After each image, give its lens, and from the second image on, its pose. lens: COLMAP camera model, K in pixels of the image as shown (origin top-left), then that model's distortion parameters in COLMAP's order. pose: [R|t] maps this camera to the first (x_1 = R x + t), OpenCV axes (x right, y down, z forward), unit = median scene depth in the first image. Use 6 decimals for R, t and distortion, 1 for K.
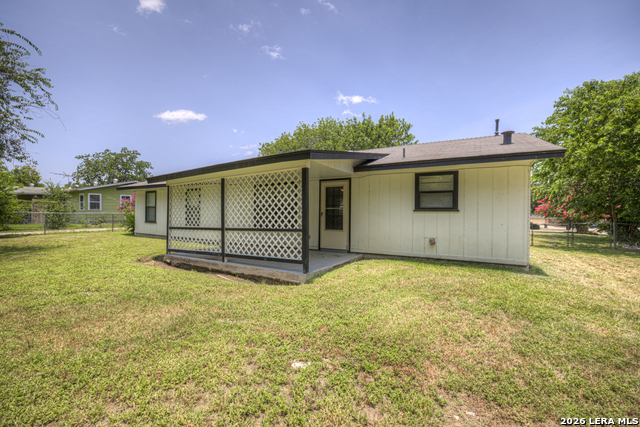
lens RADIAL K [[267.7, 0, 320.3], [0, 267.7, 217.1], [0, 0, 1]] dist [-0.000866, 0.000226]
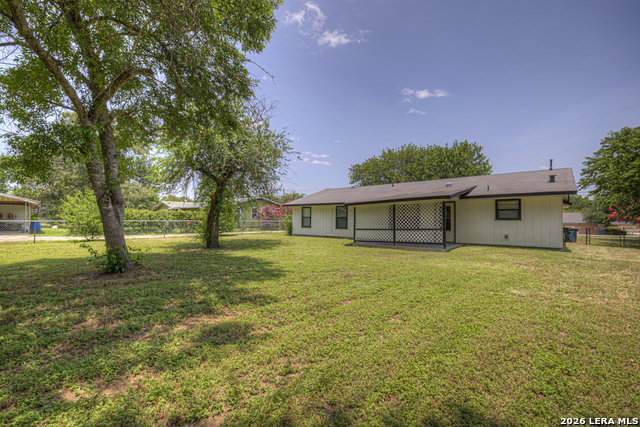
lens RADIAL K [[267.7, 0, 320.3], [0, 267.7, 217.1], [0, 0, 1]] dist [-0.000866, 0.000226]
pose [[0.980865, -0.007609, -0.194538, -0.434523], [0.003223, 0.999734, -0.022852, -0.004790], [0.194660, 0.021788, 0.980629, -0.961730]]
